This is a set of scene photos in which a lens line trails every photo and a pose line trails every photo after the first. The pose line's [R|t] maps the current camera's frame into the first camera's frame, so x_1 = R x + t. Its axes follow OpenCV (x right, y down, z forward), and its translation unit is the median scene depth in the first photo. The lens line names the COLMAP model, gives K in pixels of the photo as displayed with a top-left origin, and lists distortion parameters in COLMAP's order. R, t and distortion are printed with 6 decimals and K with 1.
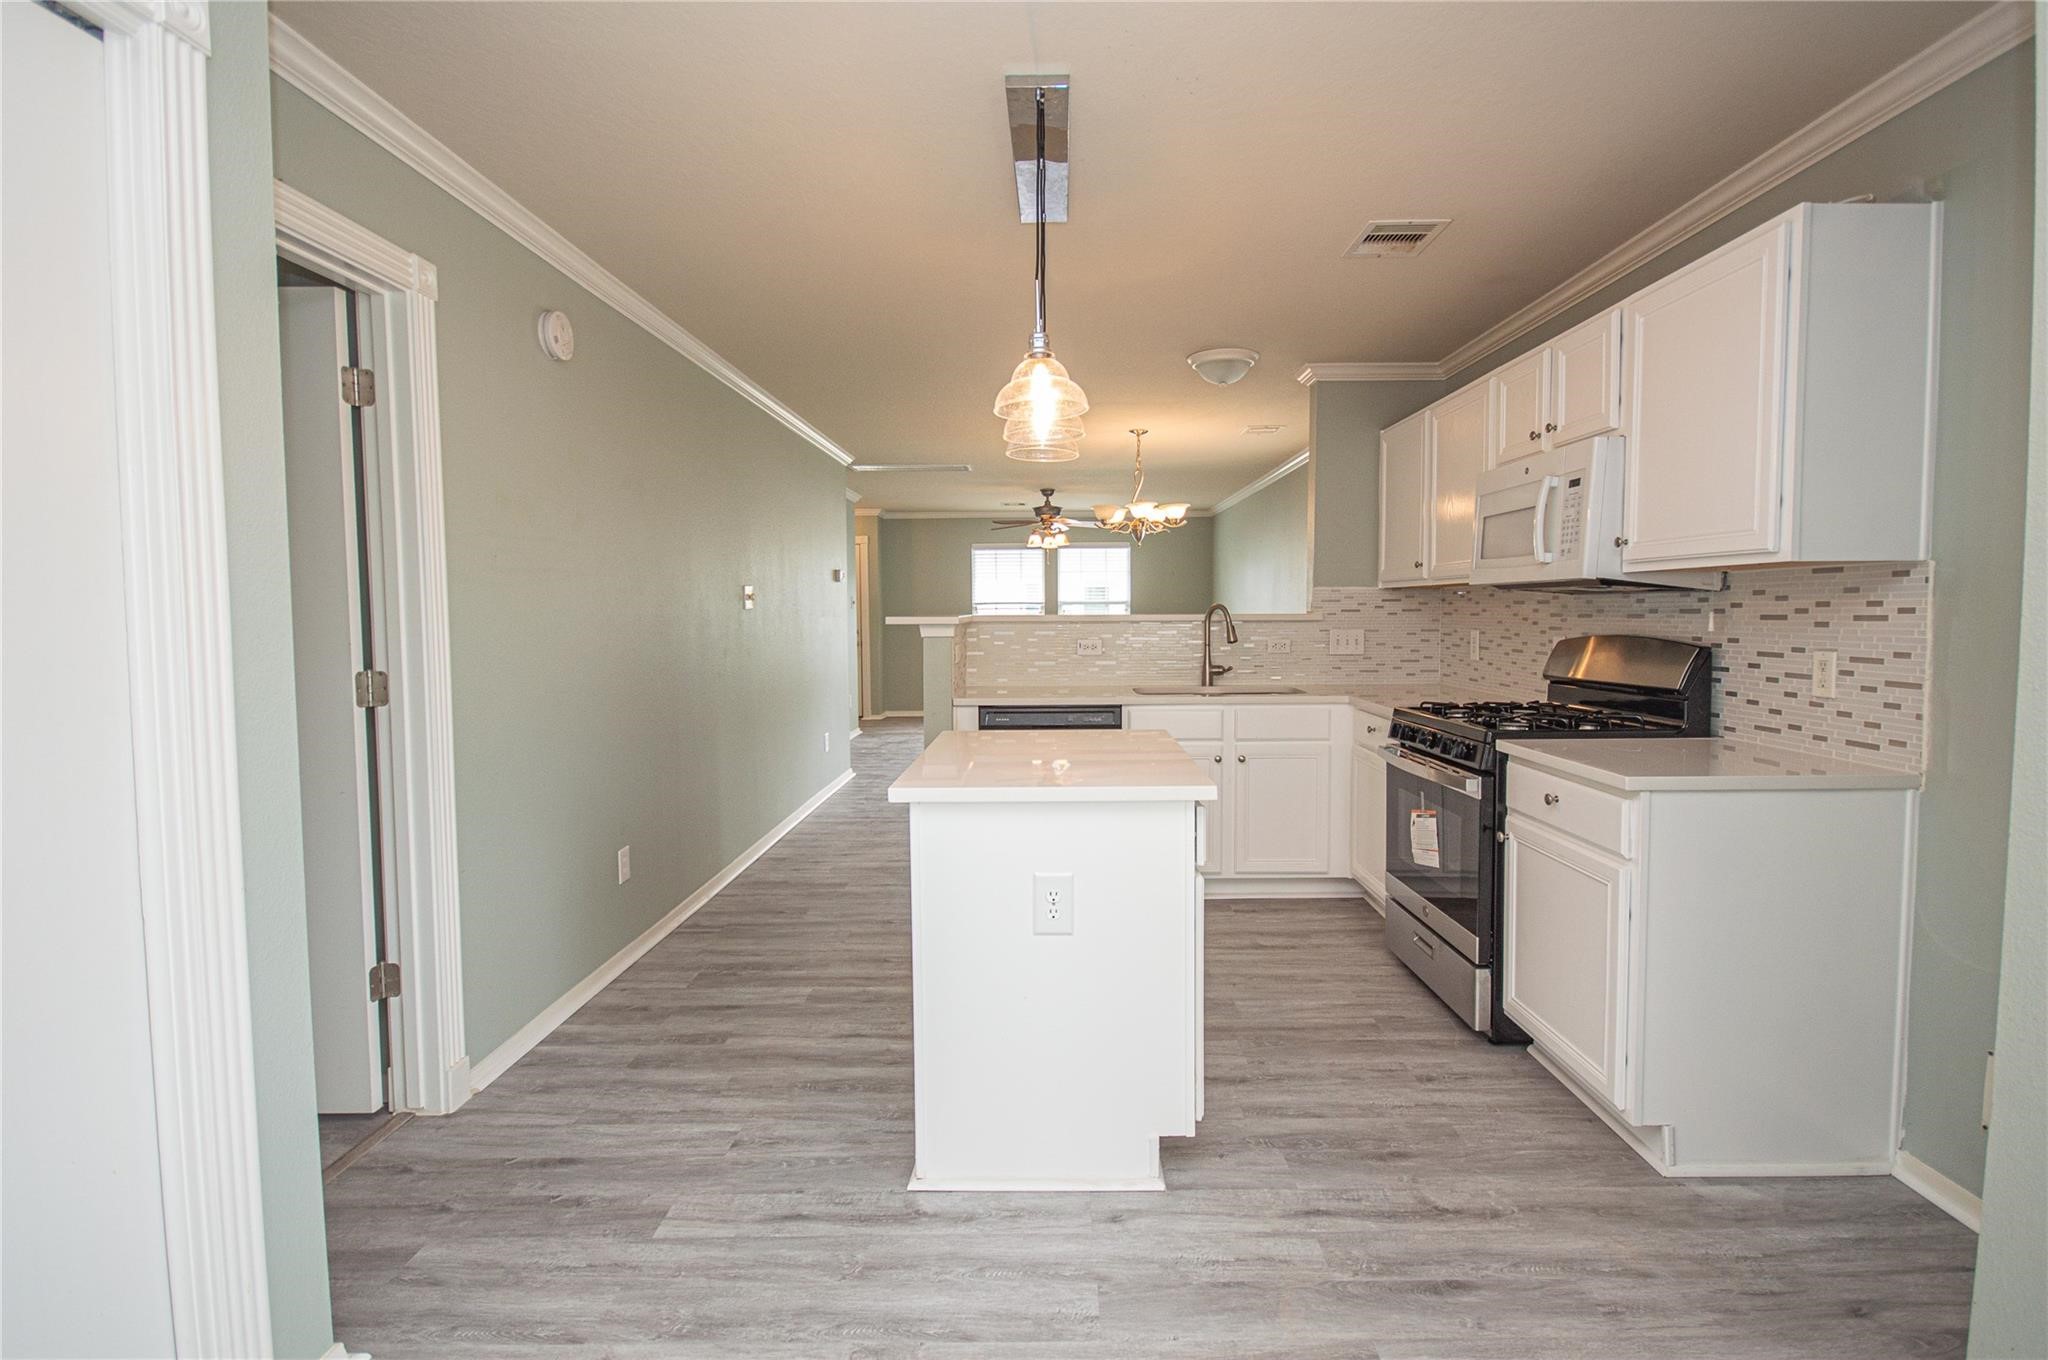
lens RADIAL K [[965.6, 0, 1056.8], [0, 965.6, 664.6], [0, 0, 1]] dist [-0.006760, -0.000825]
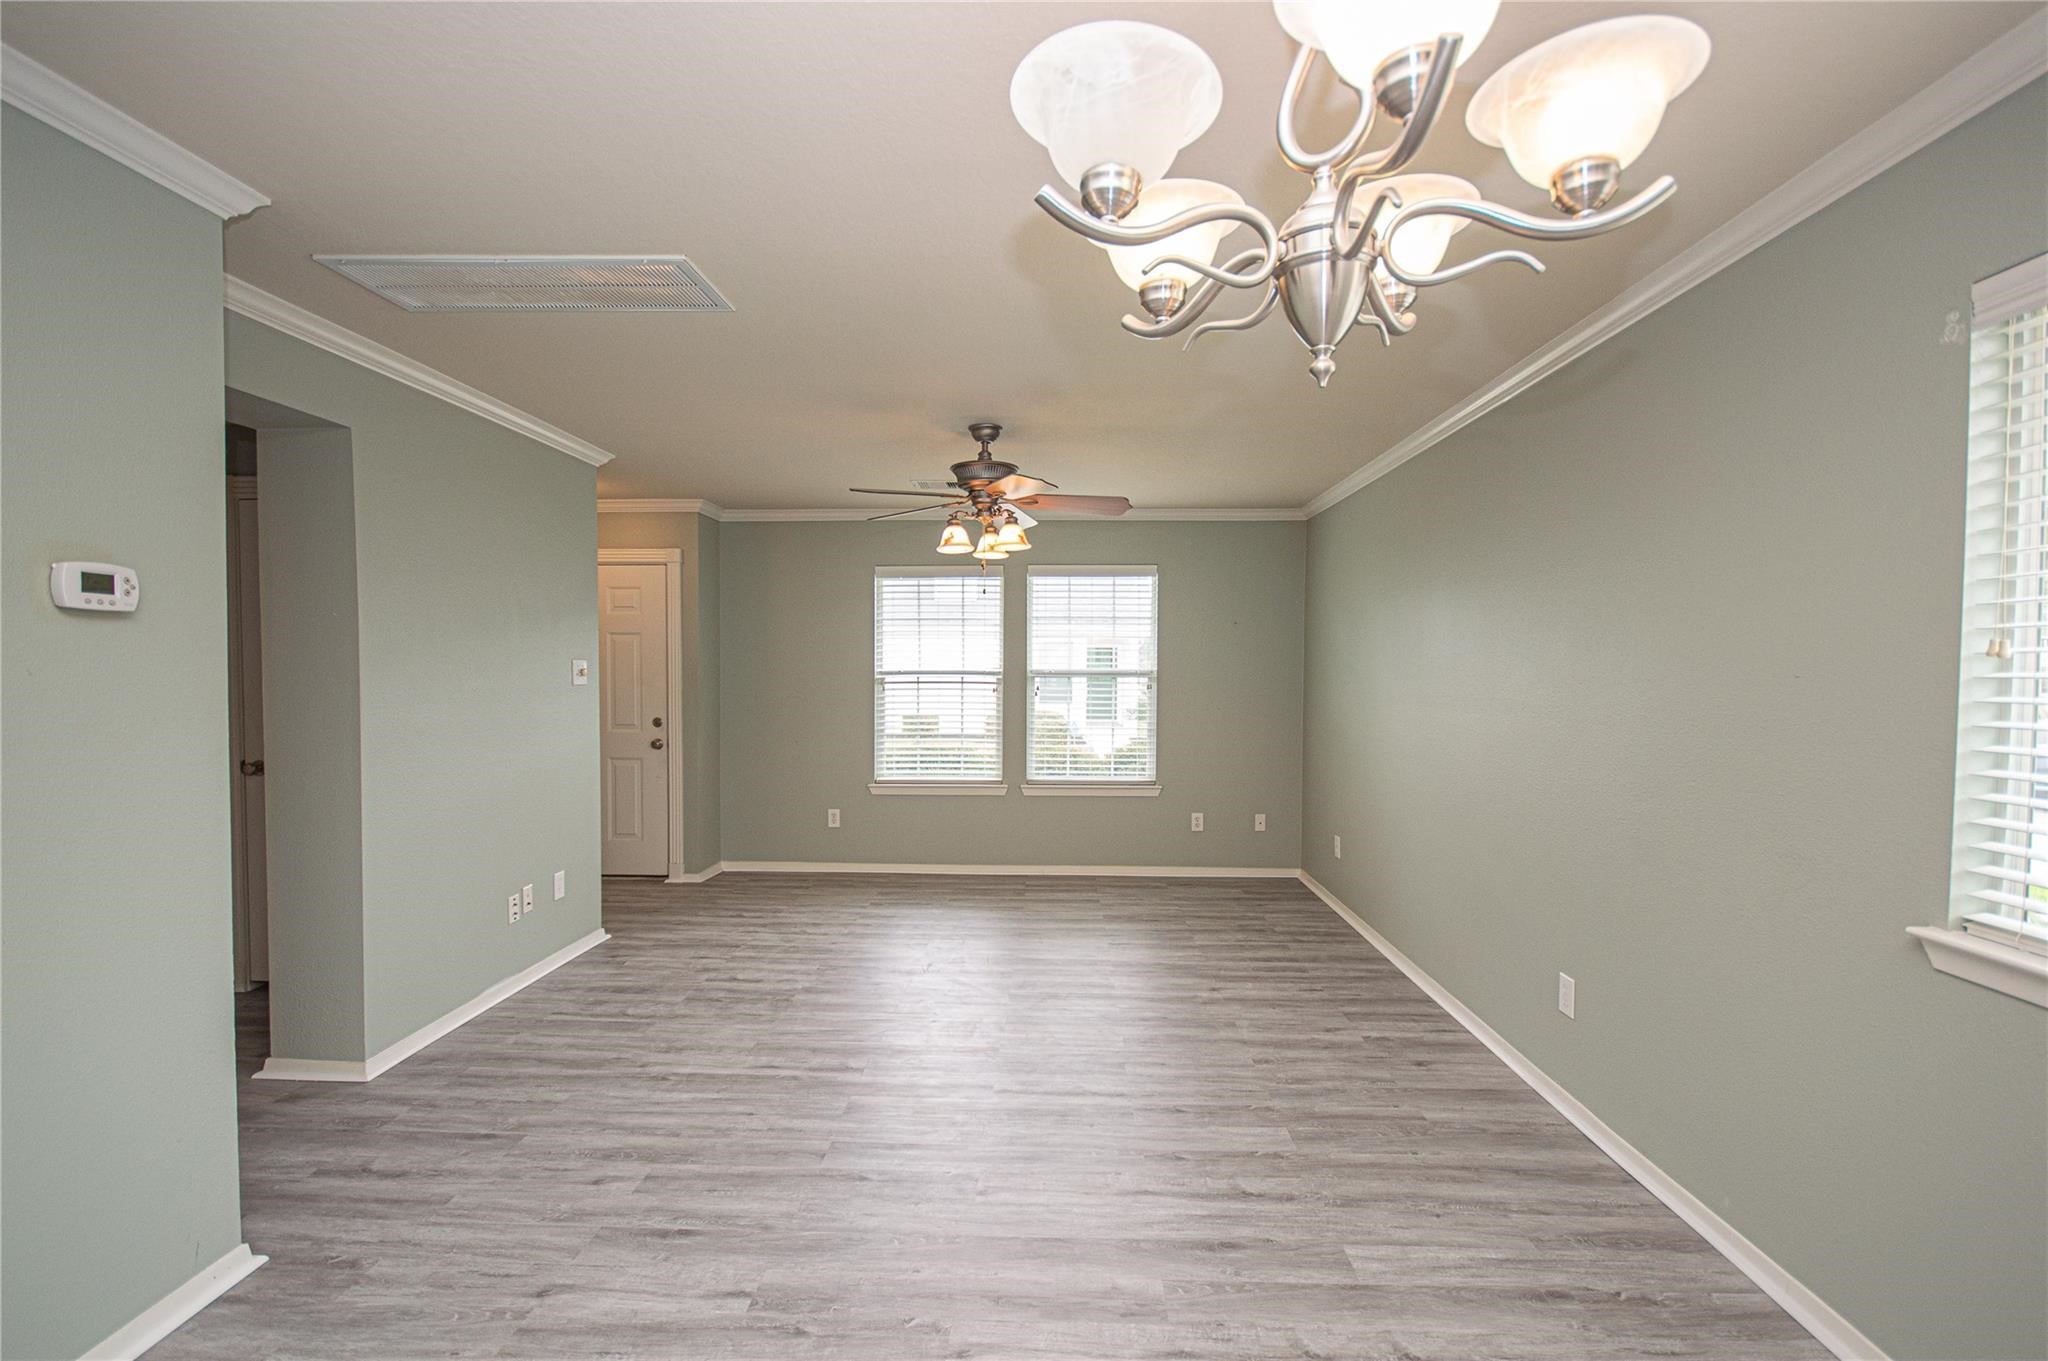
lens RADIAL K [[911.9, 0, 1032.5], [0, 911.9, 682.6], [0, 0, 1]] dist [0.001880, -0.005205]
pose [[0.998654, 0.009888, -0.050916, 0.081360], [-0.011875, 0.999174, -0.038873, -0.104473], [0.050490, 0.039426, 0.997946, 1.328282]]
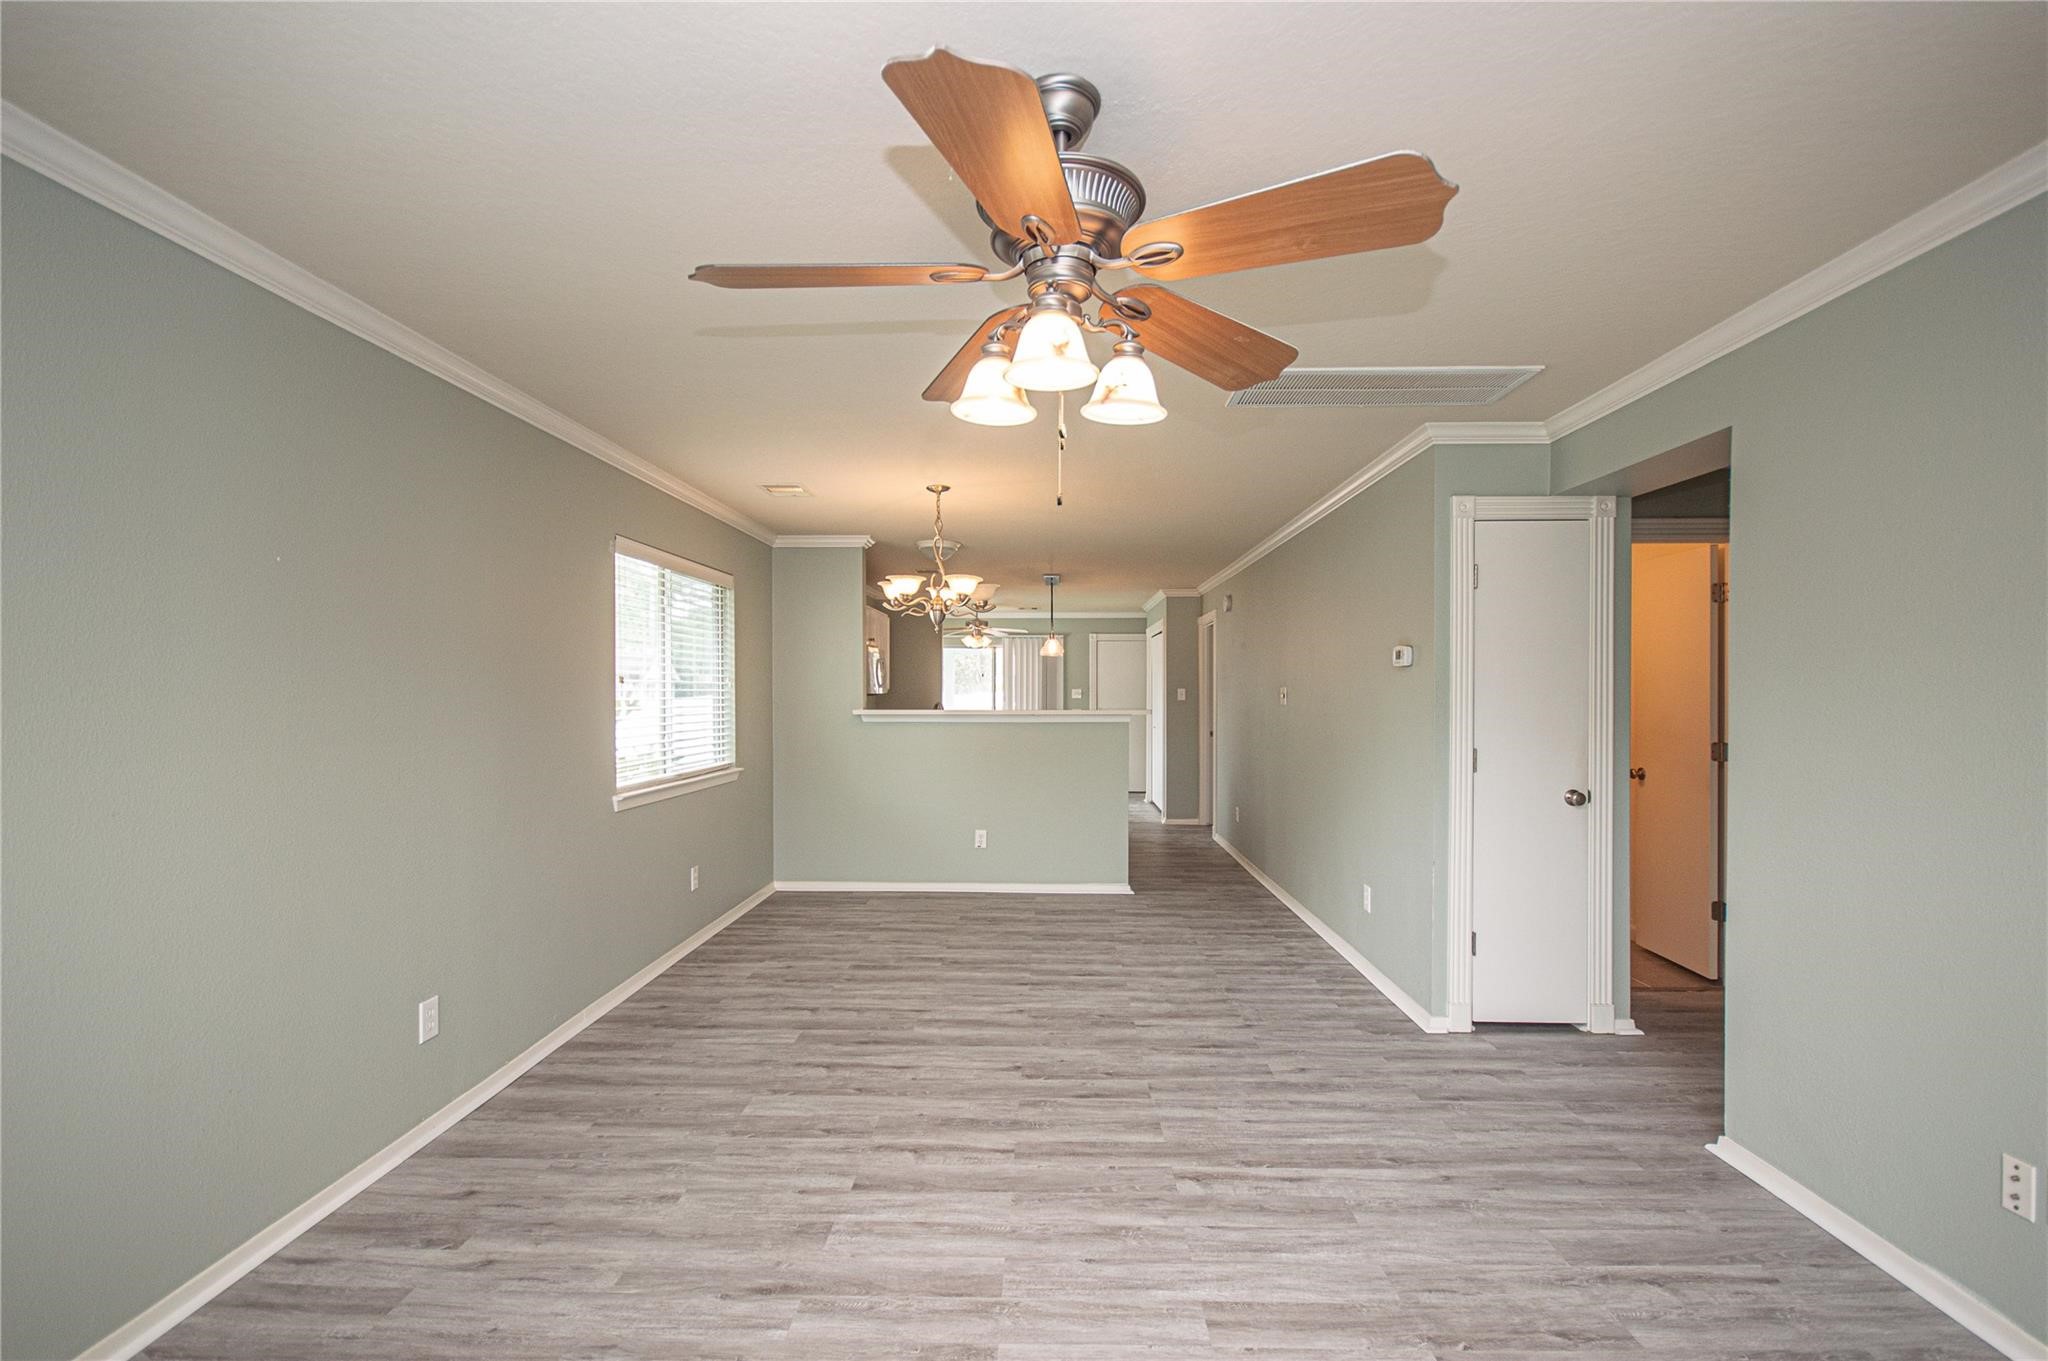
lens RADIAL K [[911.9, 0, 1010.3], [0, 911.9, 684.9], [0, 0, 1]] dist [0.001880, -0.005205]
pose [[-0.998230, 0.004652, 0.059298, -0.028081], [0.007707, 0.998648, 0.051400, -0.187288], [-0.058978, 0.051766, -0.996916, 2.820789]]
